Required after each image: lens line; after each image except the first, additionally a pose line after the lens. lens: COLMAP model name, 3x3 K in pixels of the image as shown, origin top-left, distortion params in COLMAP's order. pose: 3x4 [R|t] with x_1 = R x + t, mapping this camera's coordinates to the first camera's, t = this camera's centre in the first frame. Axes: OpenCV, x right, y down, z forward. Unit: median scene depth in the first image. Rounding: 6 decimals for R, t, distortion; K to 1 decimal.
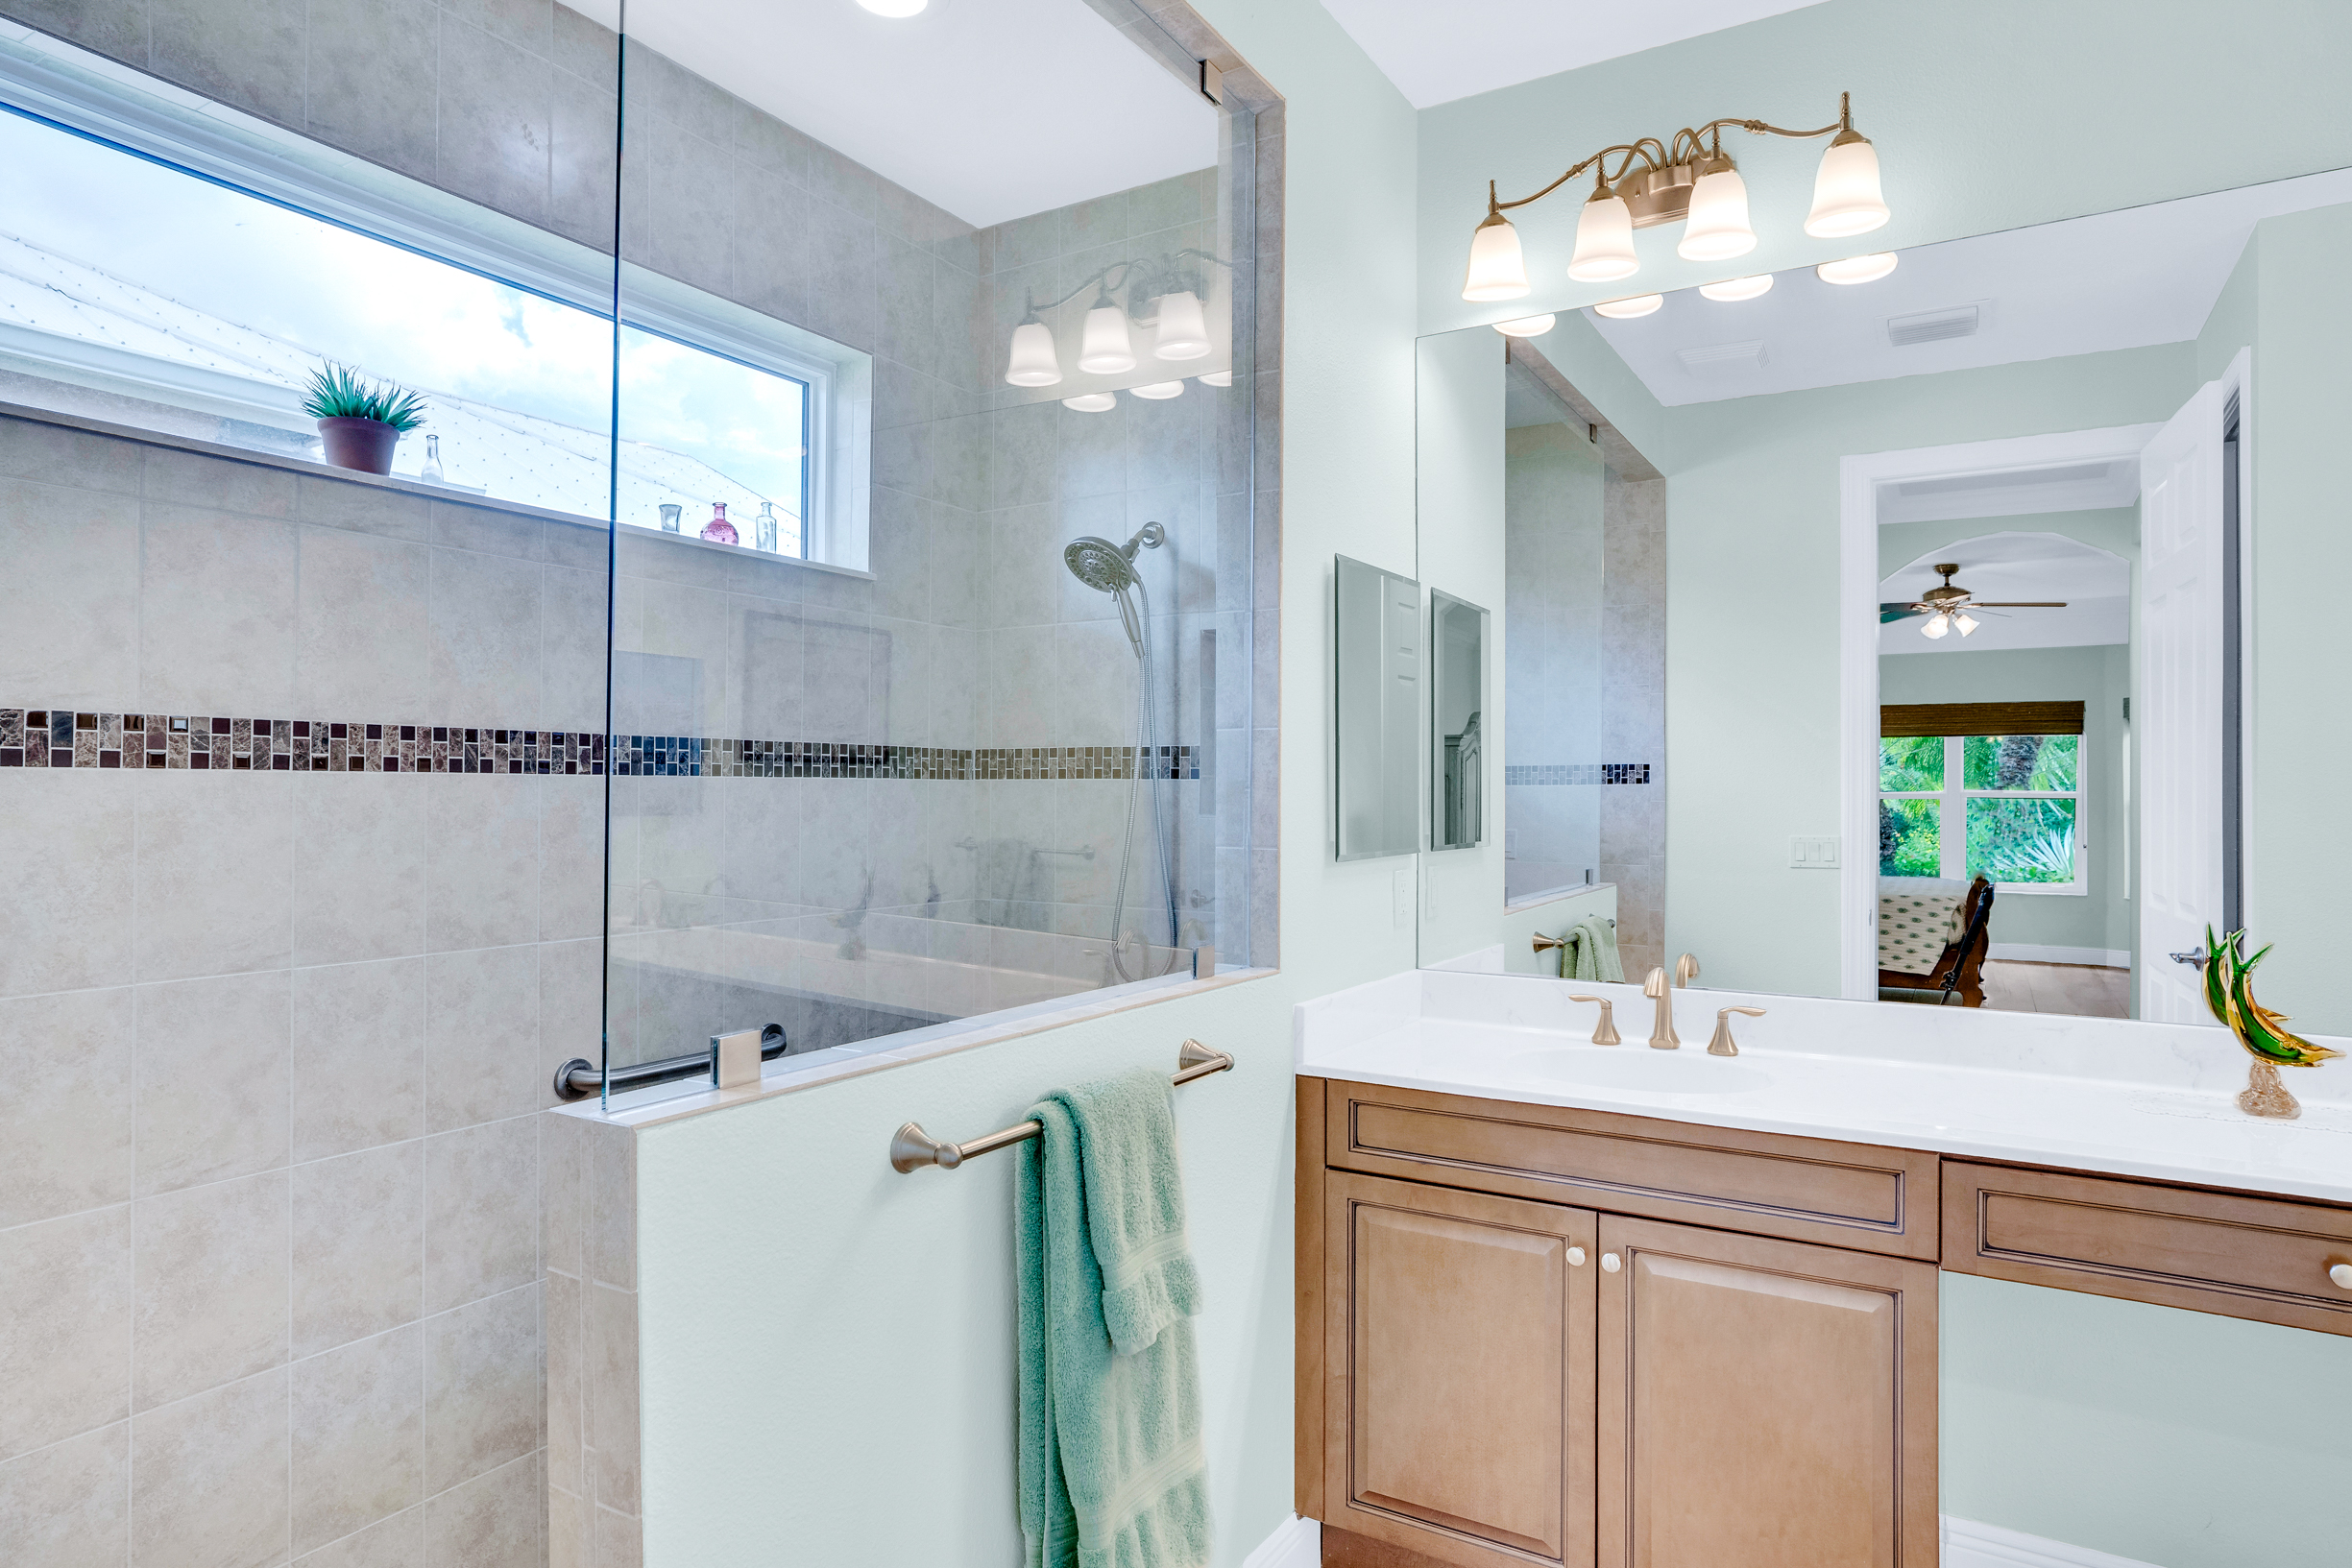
lens RADIAL K [[1319.2, 0, 1176.2], [0, 1319.2, 785.0], [0, 0, 1]] dist [-0.016649, 0.001539]
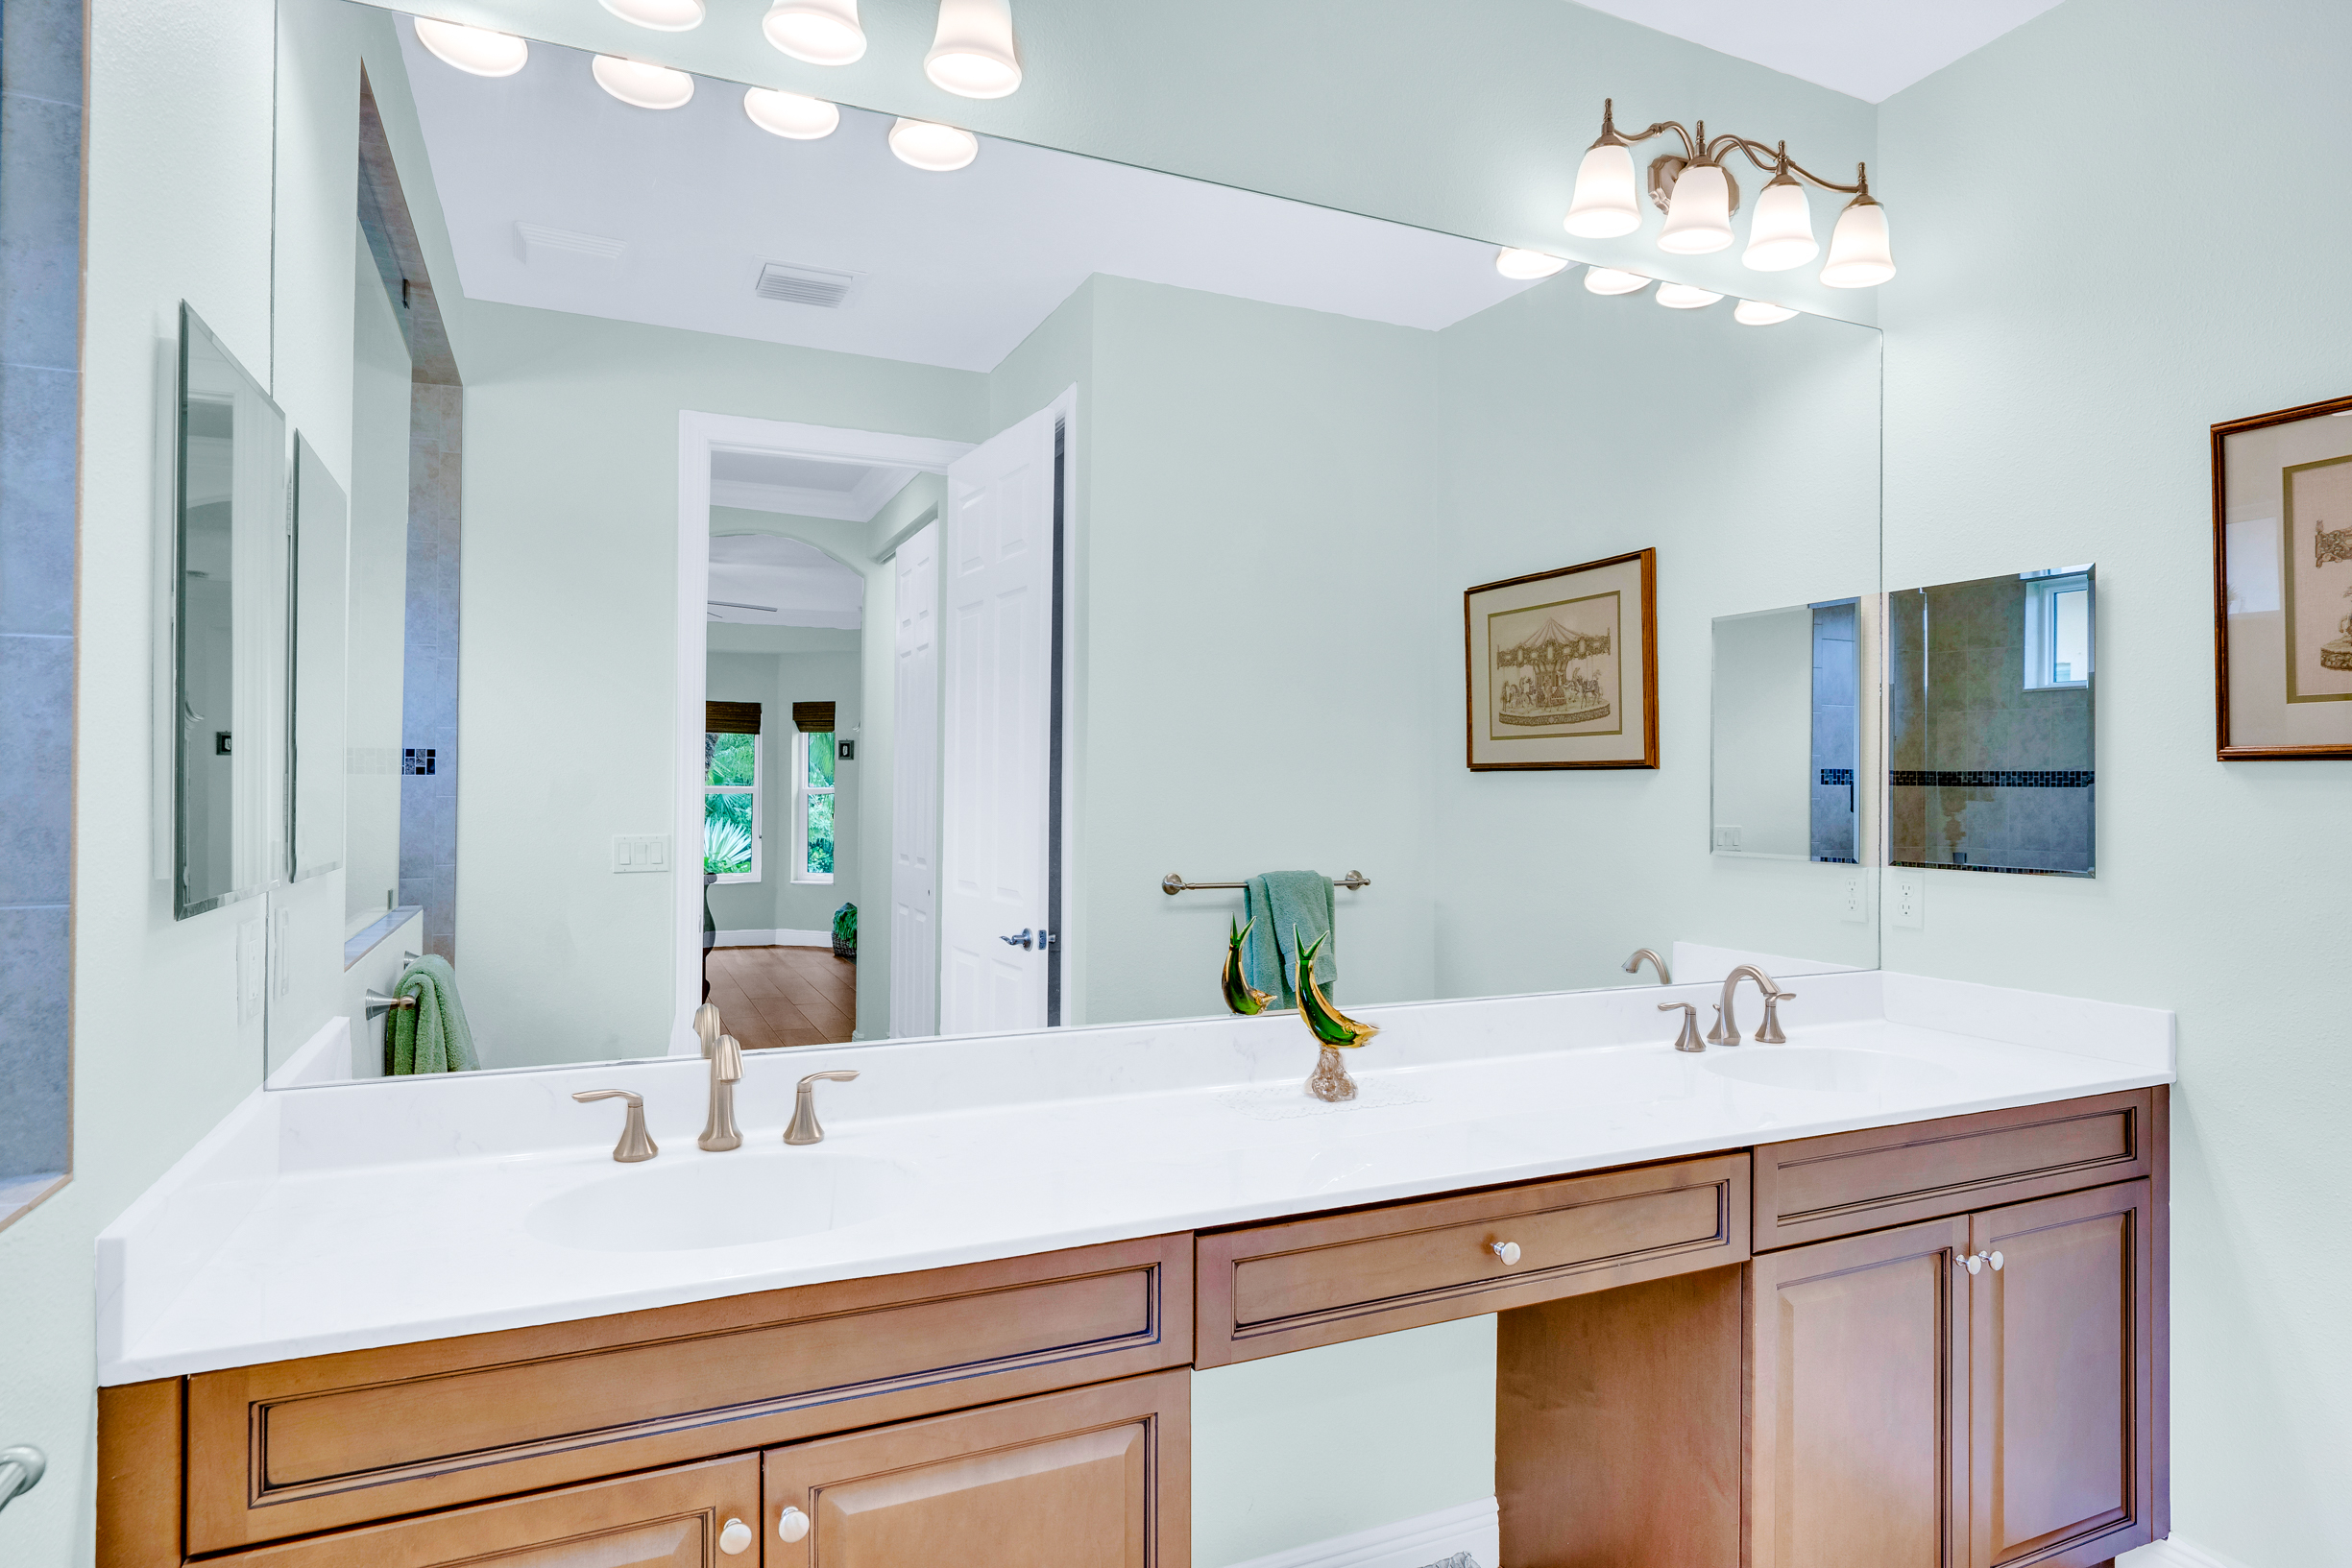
lens RADIAL K [[1319.2, 0, 1177.7], [0, 1319.2, 787.3], [0, 0, 1]] dist [-0.016649, 0.001539]
pose [[0.564976, 0.001055, 0.825106, -0.074825], [-0.005159, 0.999984, 0.002254, 0.005523], [-0.825091, -0.005530, 0.564973, 0.437746]]
